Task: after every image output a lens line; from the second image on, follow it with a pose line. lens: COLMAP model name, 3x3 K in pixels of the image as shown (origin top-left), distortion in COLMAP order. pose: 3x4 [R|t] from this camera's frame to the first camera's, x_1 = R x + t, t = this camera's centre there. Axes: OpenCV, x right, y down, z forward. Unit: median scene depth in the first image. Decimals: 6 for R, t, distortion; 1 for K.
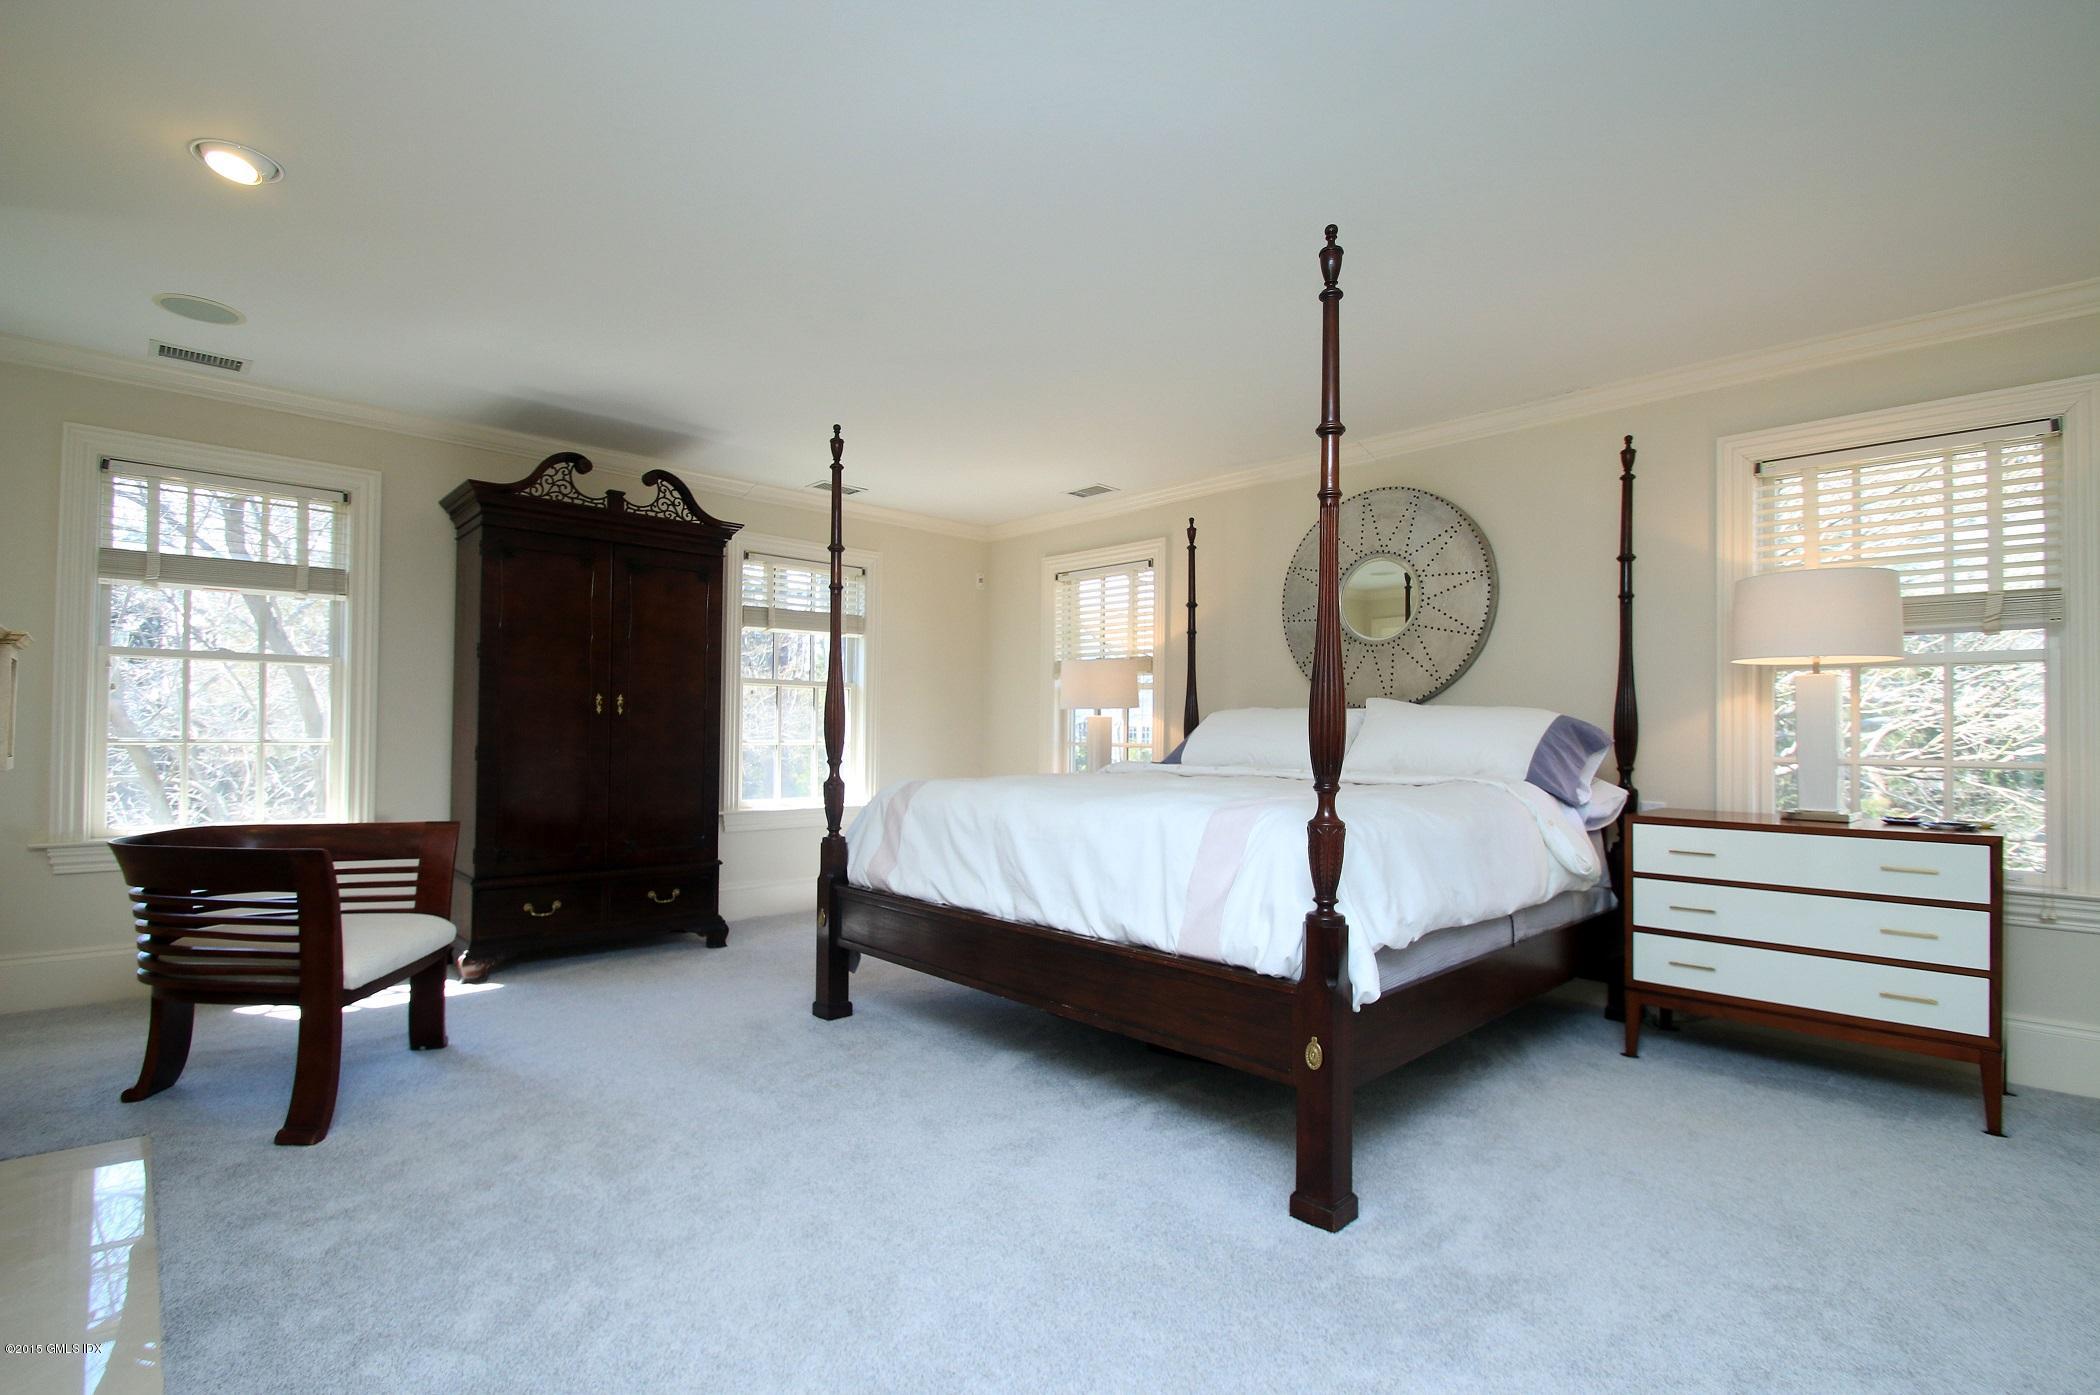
lens RADIAL K [[966.2, 0, 1053.8], [0, 966.2, 708.2], [0, 0, 1]] dist [0.002836, -0.010719]
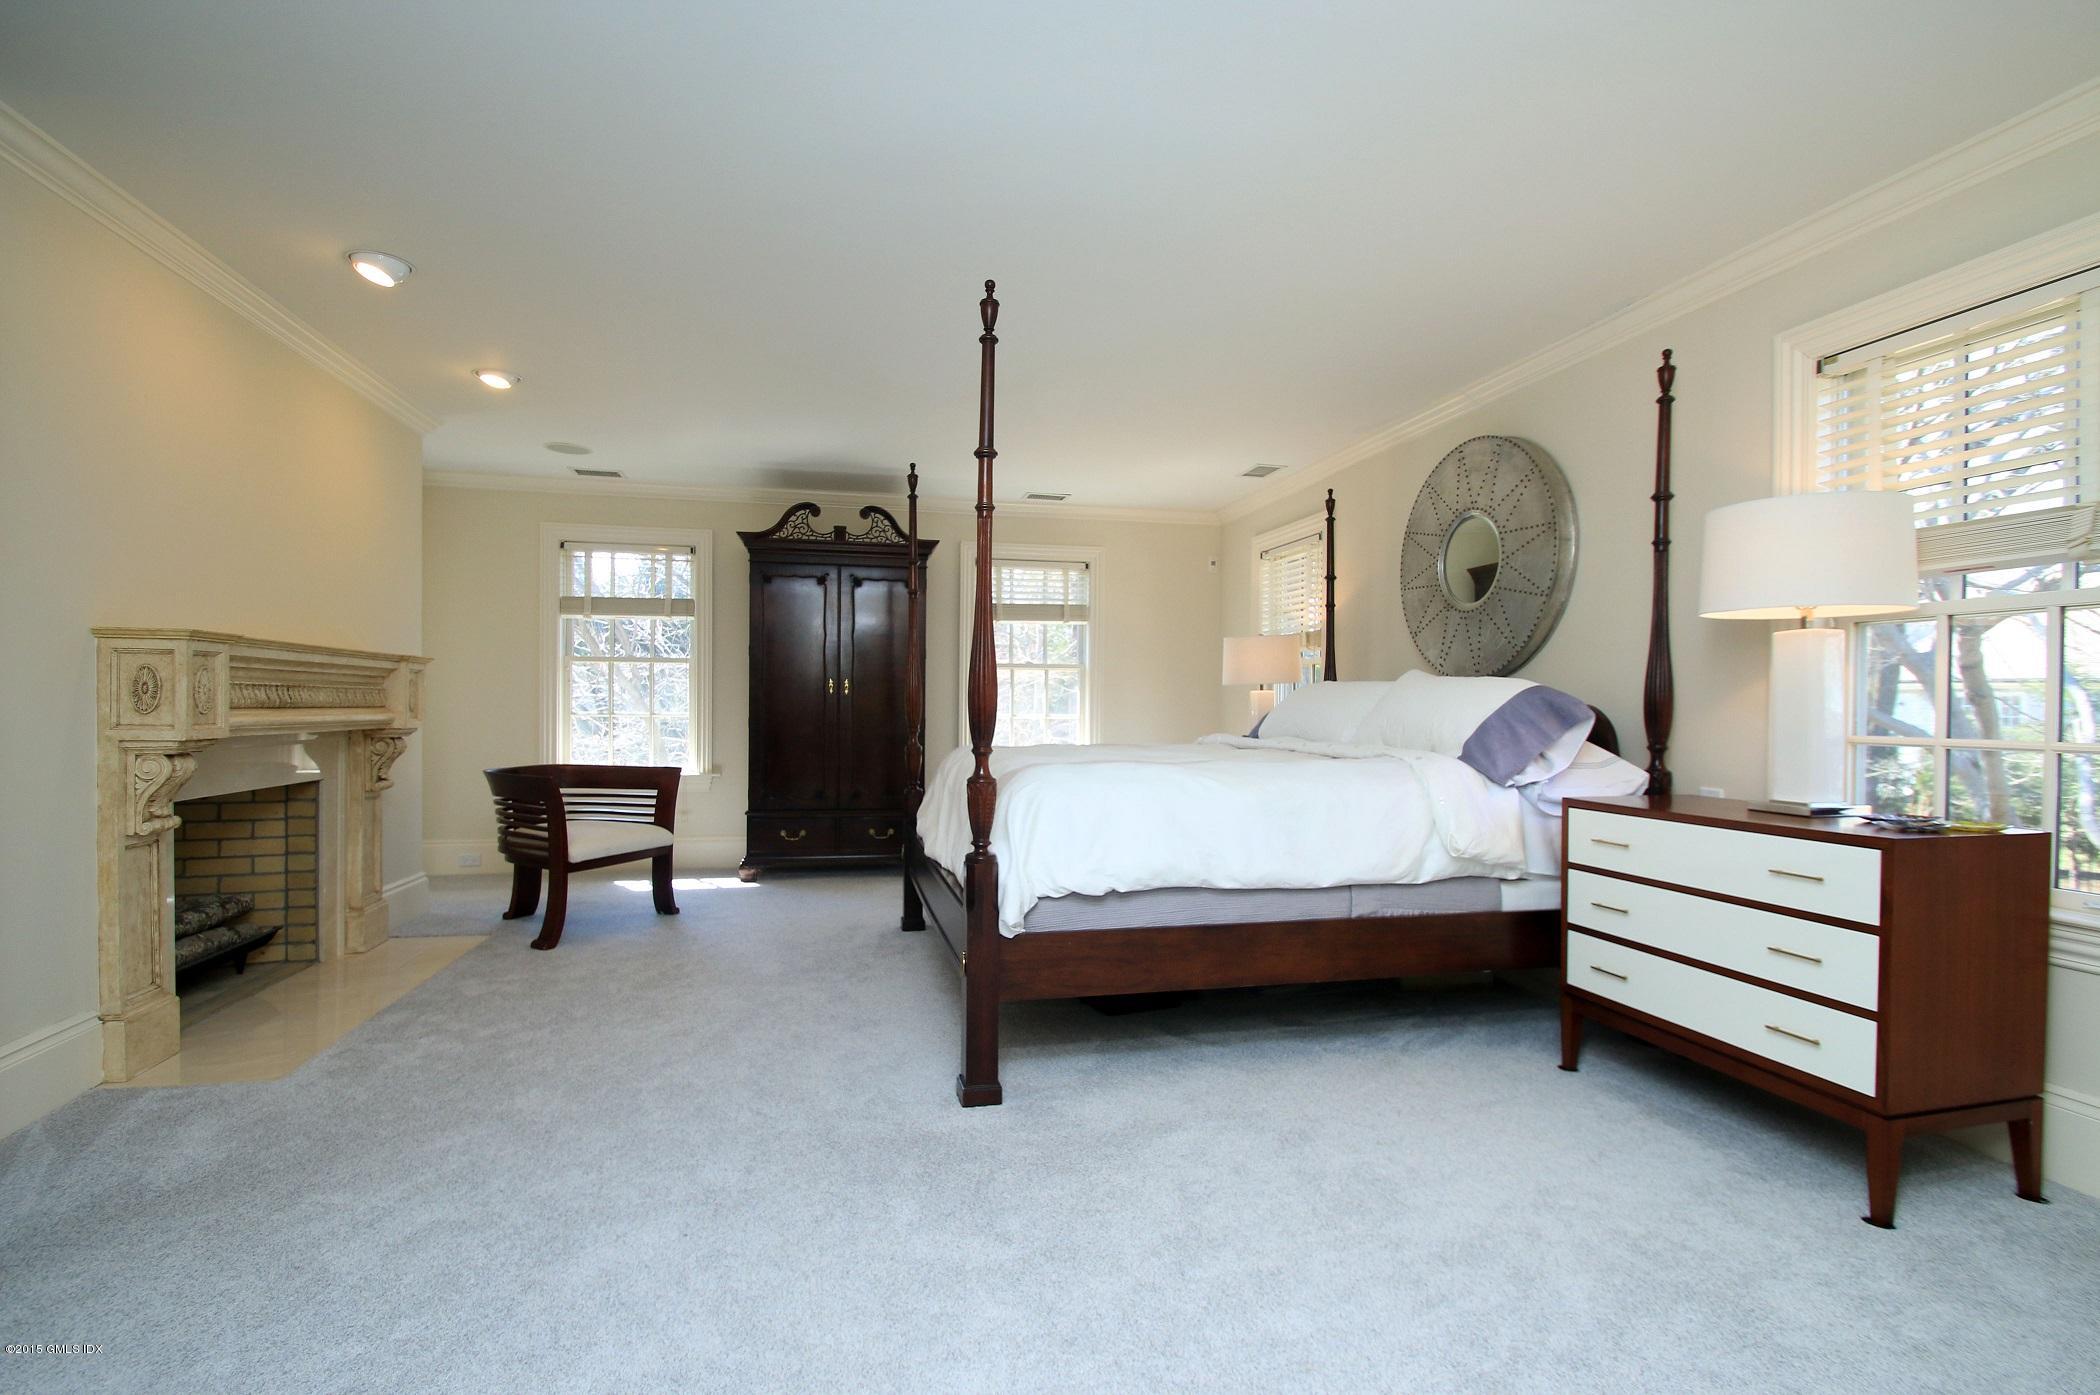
lens RADIAL K [[966.2, 0, 1041.8], [0, 966.2, 703.3], [0, 0, 1]] dist [0.002836, -0.010719]
pose [[0.857415, -0.005279, -0.514598, 0.566815], [0.015648, 0.999752, 0.015816, 0.002276], [0.514387, -0.021614, 0.857286, -0.002160]]
